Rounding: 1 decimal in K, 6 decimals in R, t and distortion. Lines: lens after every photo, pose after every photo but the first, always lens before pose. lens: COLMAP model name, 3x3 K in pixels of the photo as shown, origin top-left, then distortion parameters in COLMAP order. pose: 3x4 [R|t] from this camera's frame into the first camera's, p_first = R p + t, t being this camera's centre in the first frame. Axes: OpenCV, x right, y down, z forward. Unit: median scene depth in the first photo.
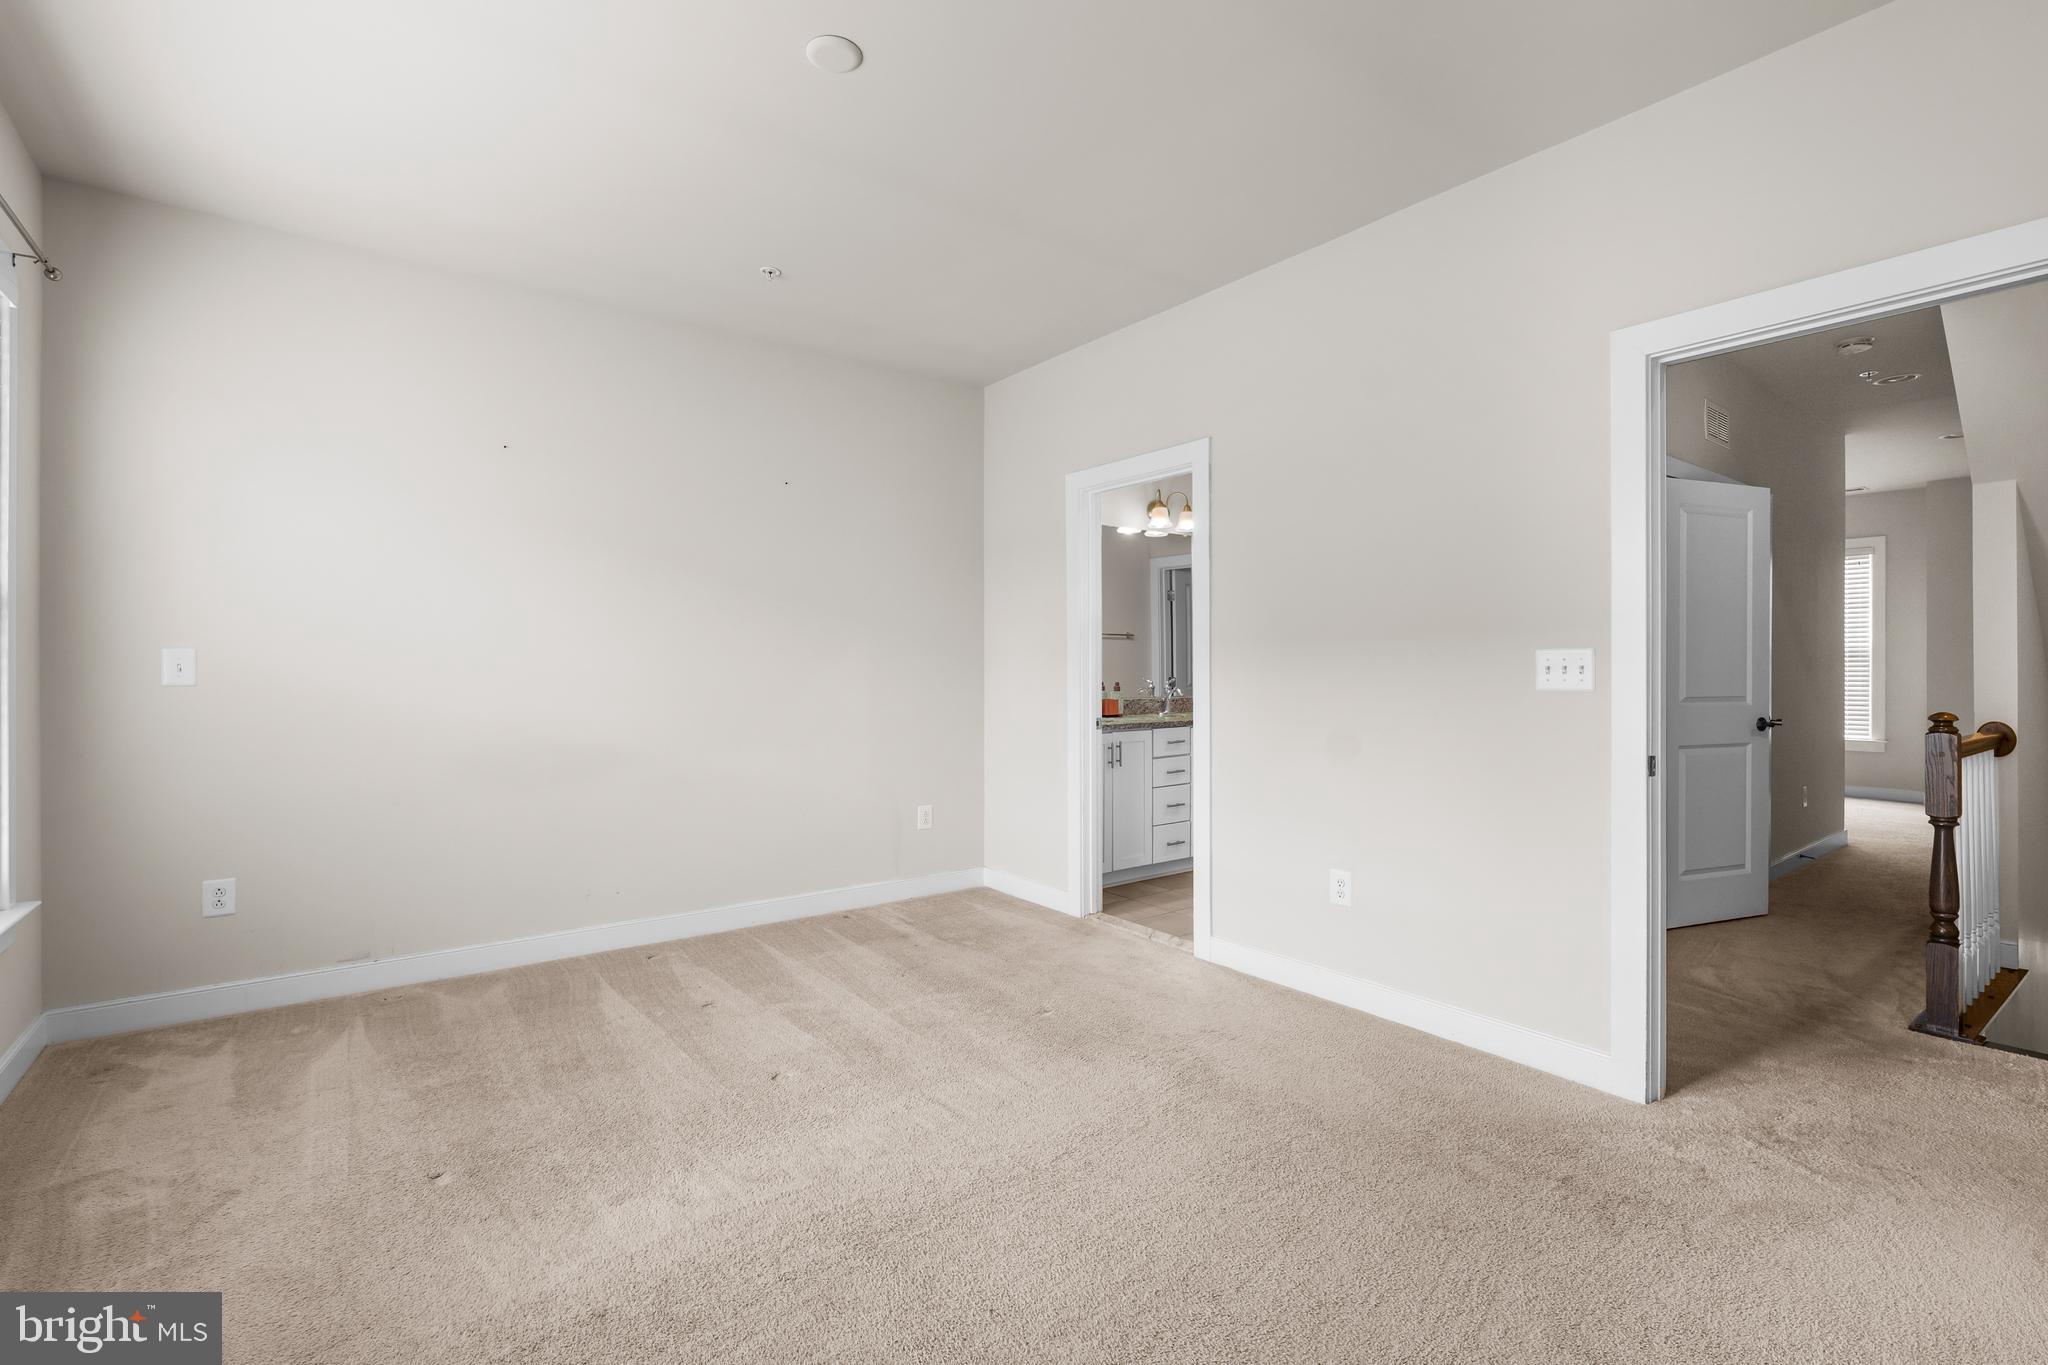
lens RADIAL K [[902.0, 0, 1020.6], [0, 902.0, 670.2], [0, 0, 1]] dist [-0.000848, 0.000281]
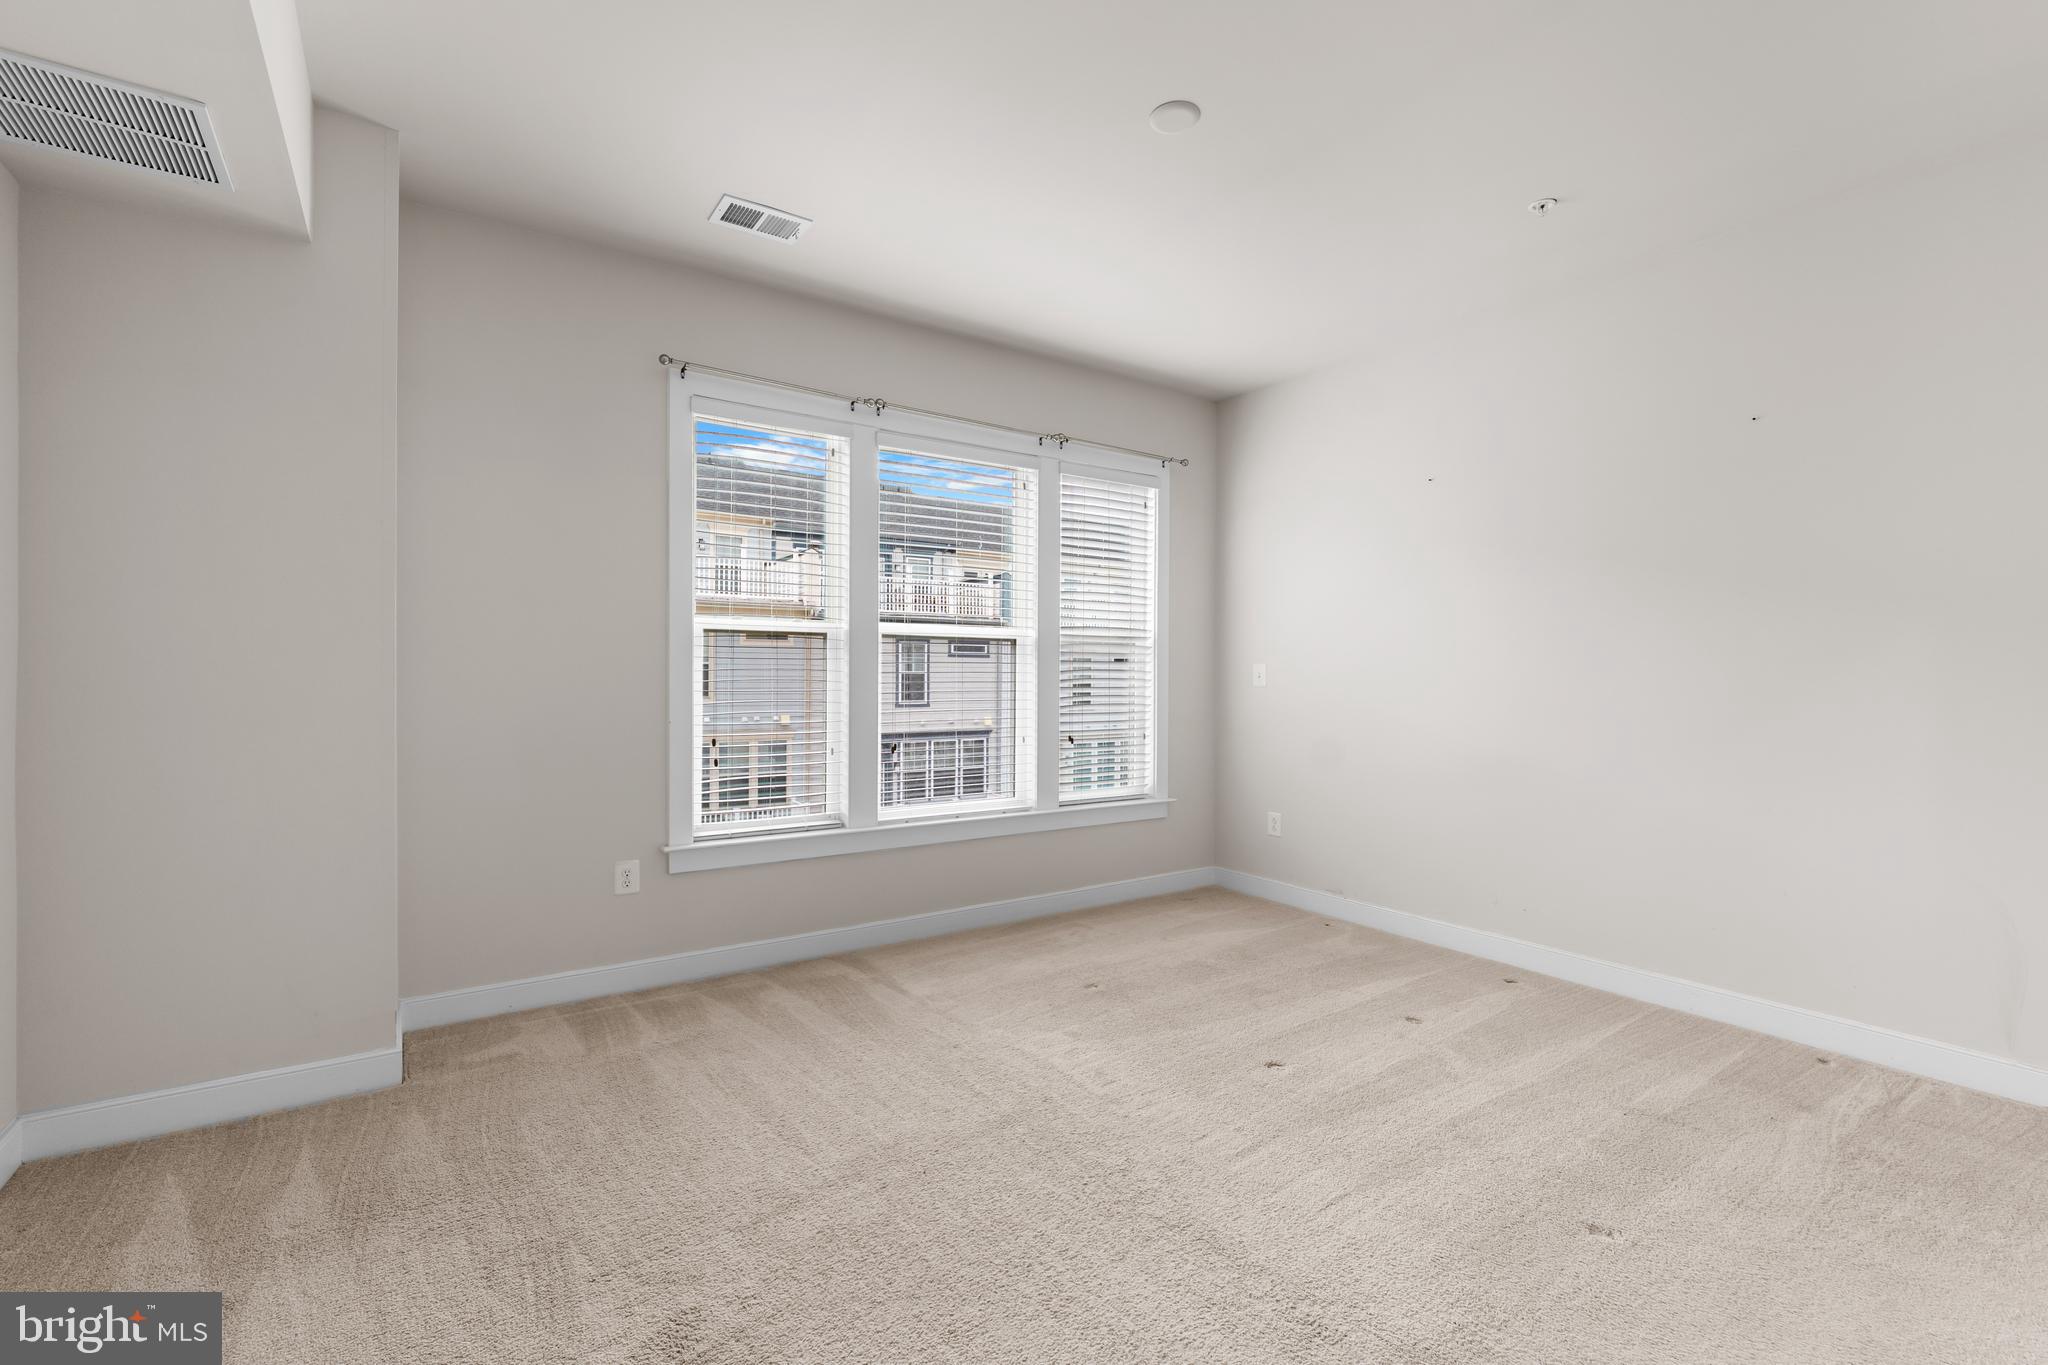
lens RADIAL K [[902.0, 0, 1022.6], [0, 902.0, 677.9], [0, 0, 1]] dist [-0.000848, 0.000281]
pose [[-0.055587, 0.003862, -0.998446, 0.688543], [0.000870, 0.999992, 0.003819, -0.005842], [0.998453, -0.000656, -0.055590, 0.658660]]
